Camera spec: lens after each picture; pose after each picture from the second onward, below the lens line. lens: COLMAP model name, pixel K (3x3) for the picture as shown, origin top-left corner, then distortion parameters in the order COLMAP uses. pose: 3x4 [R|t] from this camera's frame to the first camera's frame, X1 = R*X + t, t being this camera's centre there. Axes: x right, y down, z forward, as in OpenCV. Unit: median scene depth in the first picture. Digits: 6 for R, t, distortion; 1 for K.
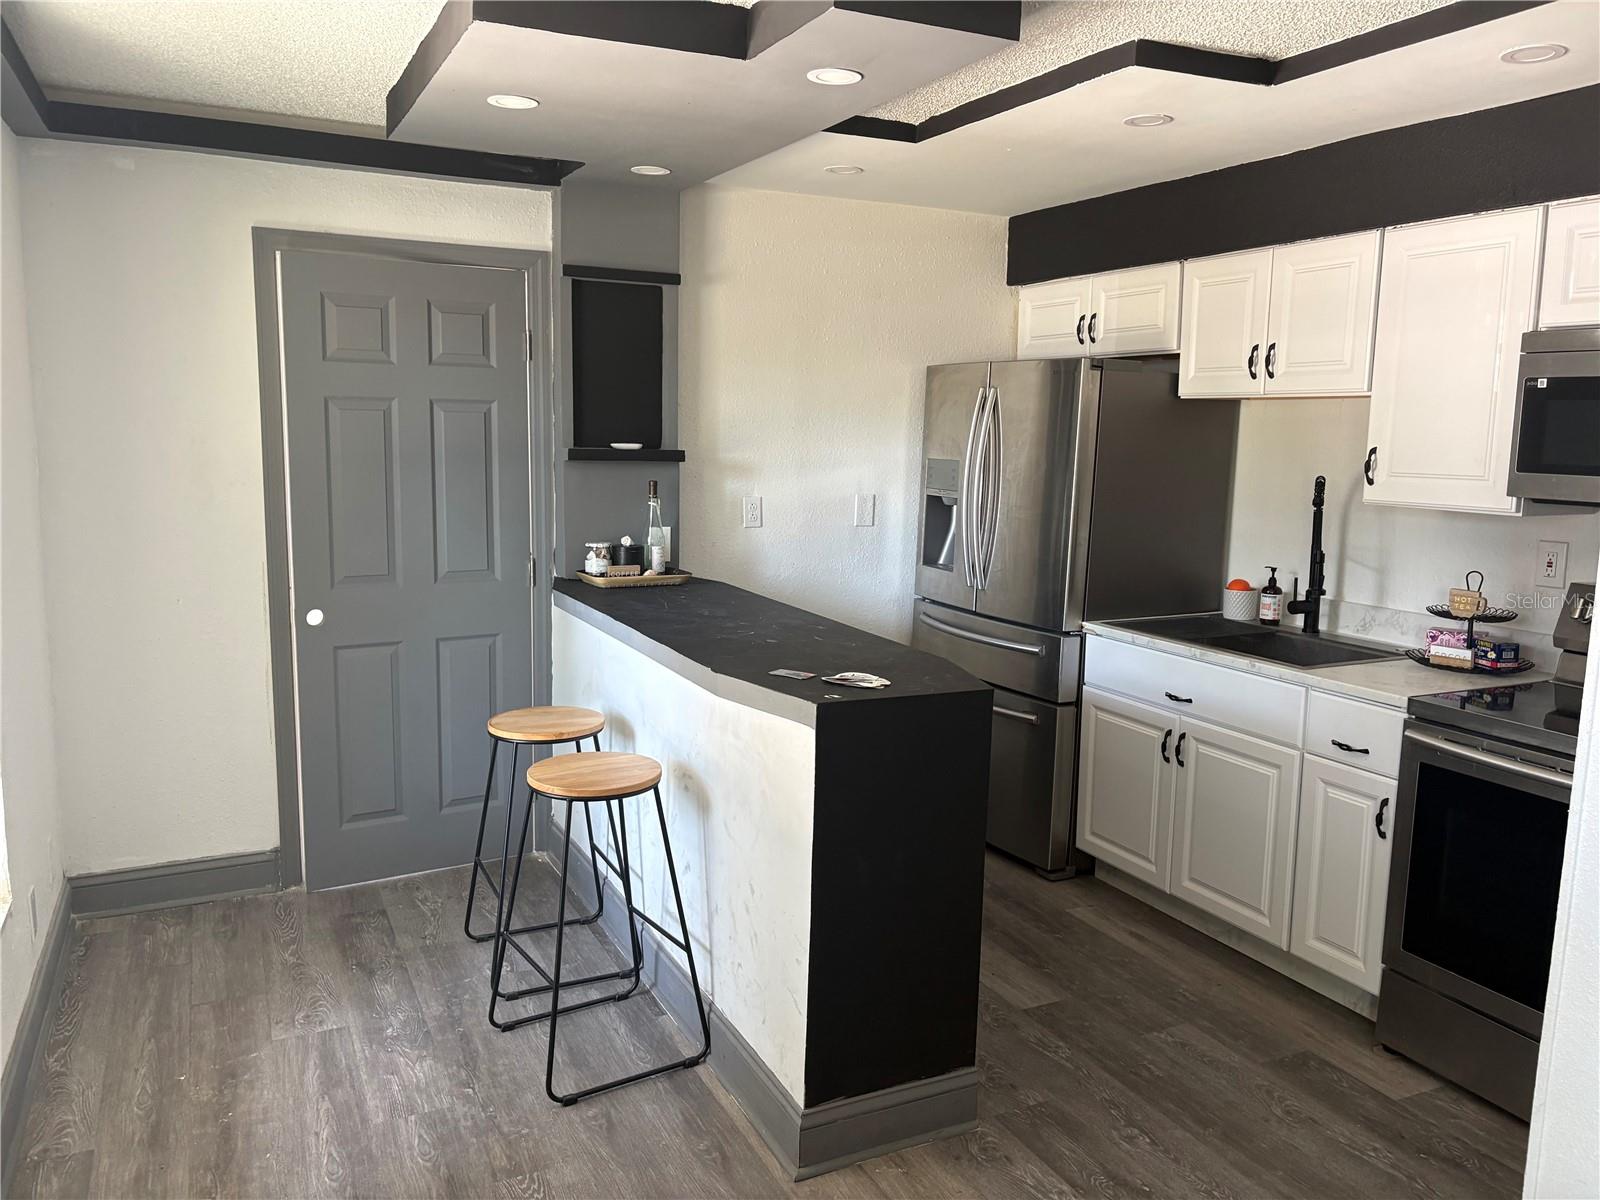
lens RADIAL K [[1206.9, 0, 802.2], [0, 1206.9, 600.7], [0, 0, 1]] dist [0.048032, -0.002777]
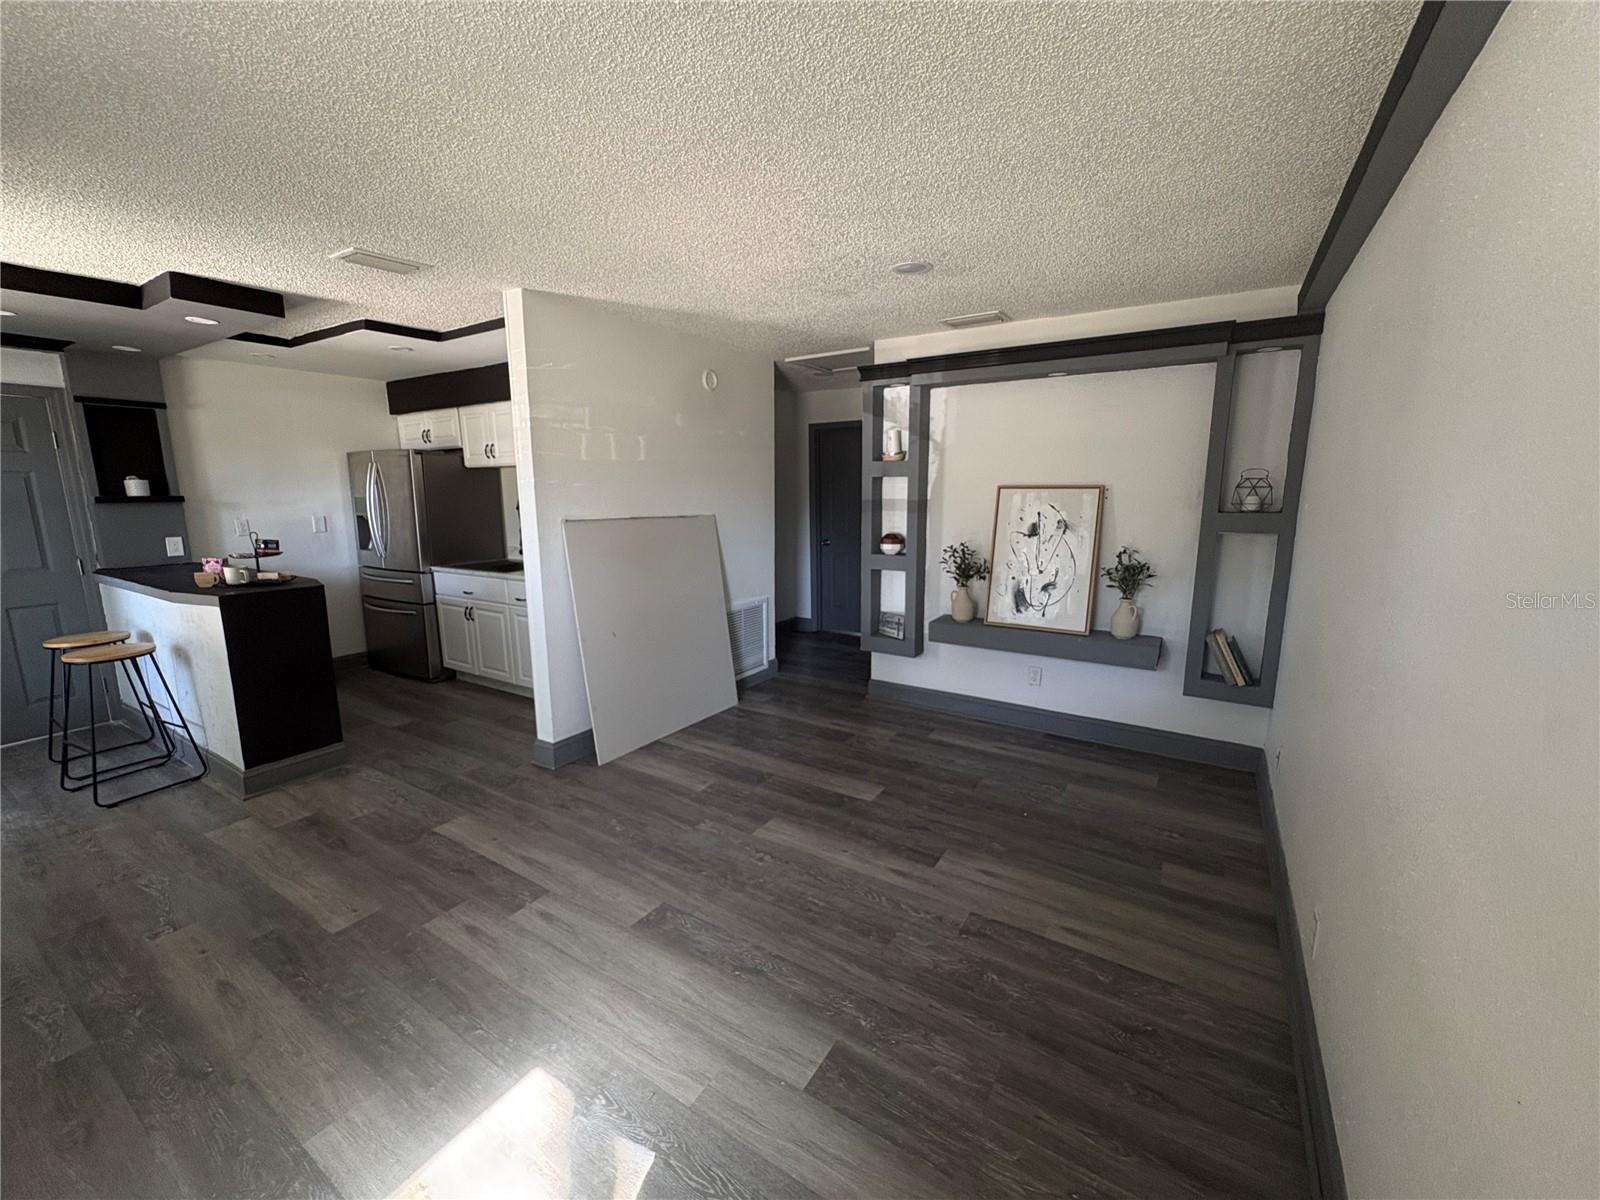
lens RADIAL K [[639.4, 0, 800.9], [0, 639.4, 601.7], [0, 0, 1]] dist [-0.000291, 0.000092]
pose [[0.850038, -0.116234, 0.513736, 0.201626], [0.100023, 0.993221, 0.059219, 0.082155], [-0.517137, 0.001047, 0.855902, -0.384283]]
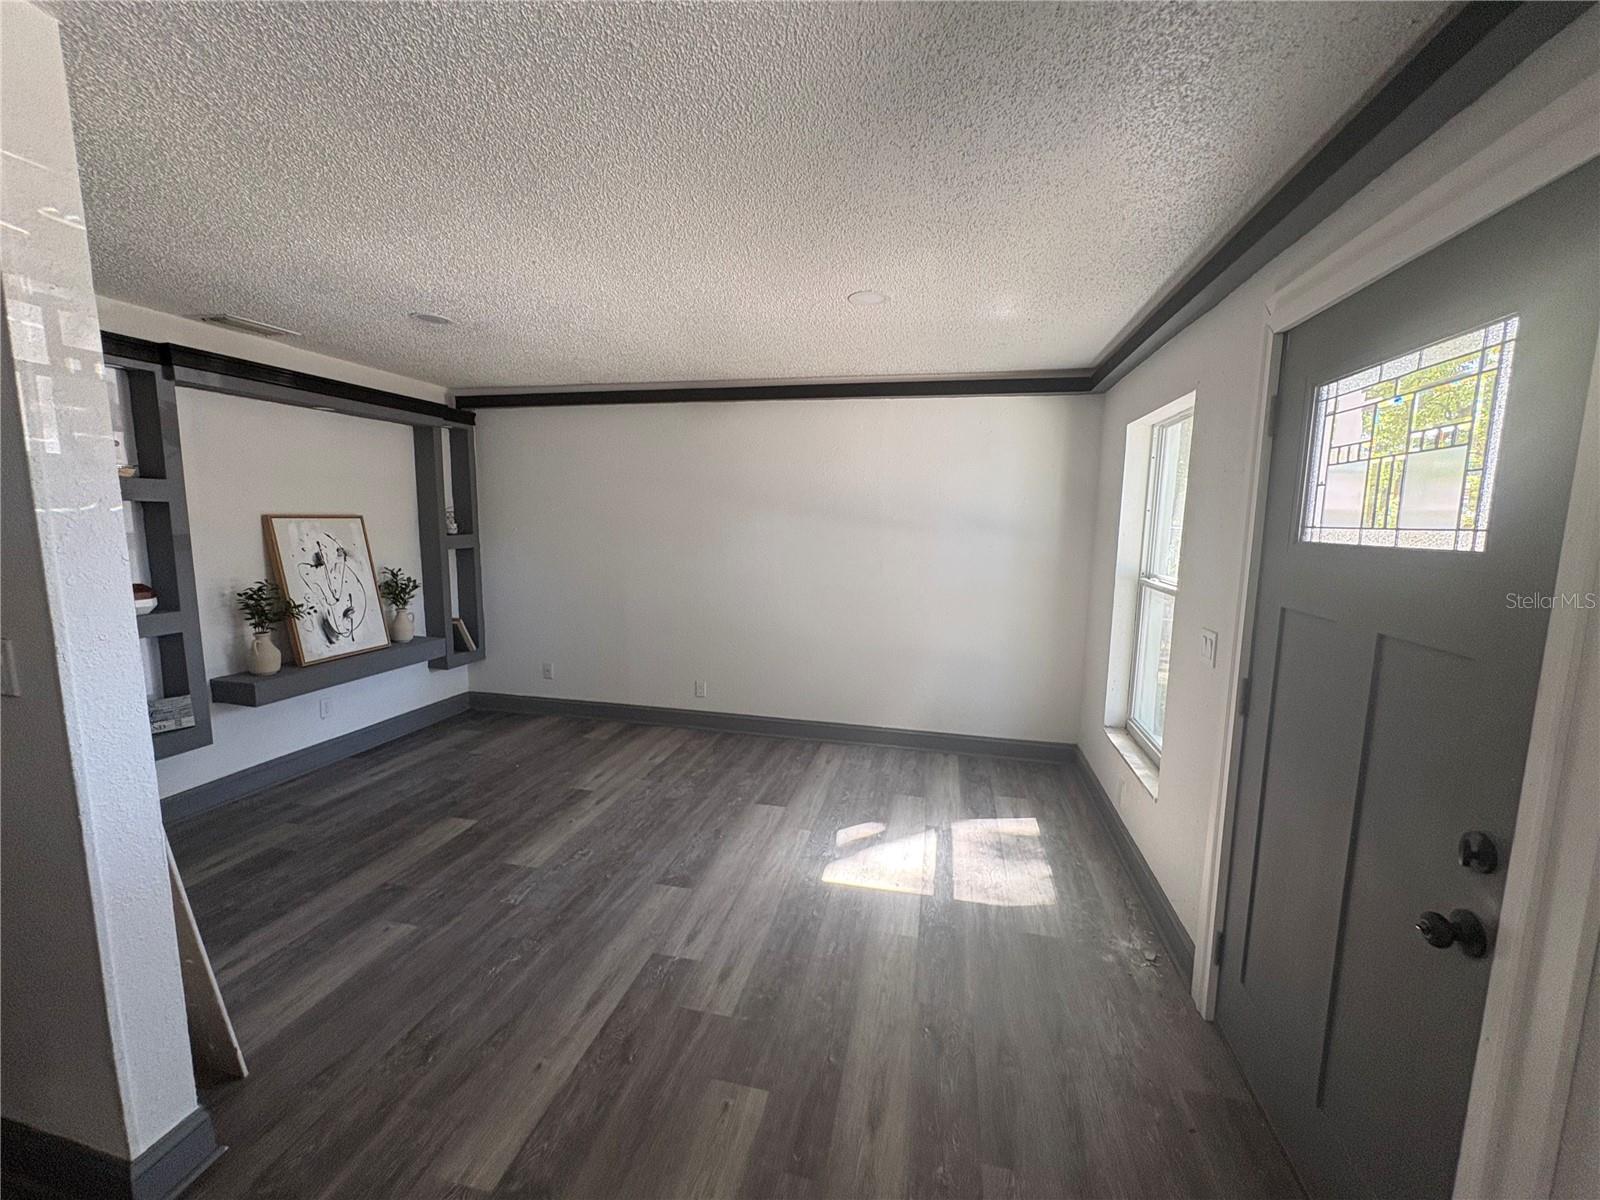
lens RADIAL K [[639.4, 0, 798.9], [0, 639.4, 597.4], [0, 0, 1]] dist [-0.000291, 0.000092]
pose [[-0.779694, -0.113485, 0.615791, -0.288729], [0.059650, 0.965505, 0.253460, -0.146770], [-0.623314, 0.234353, -0.746029, 0.937118]]
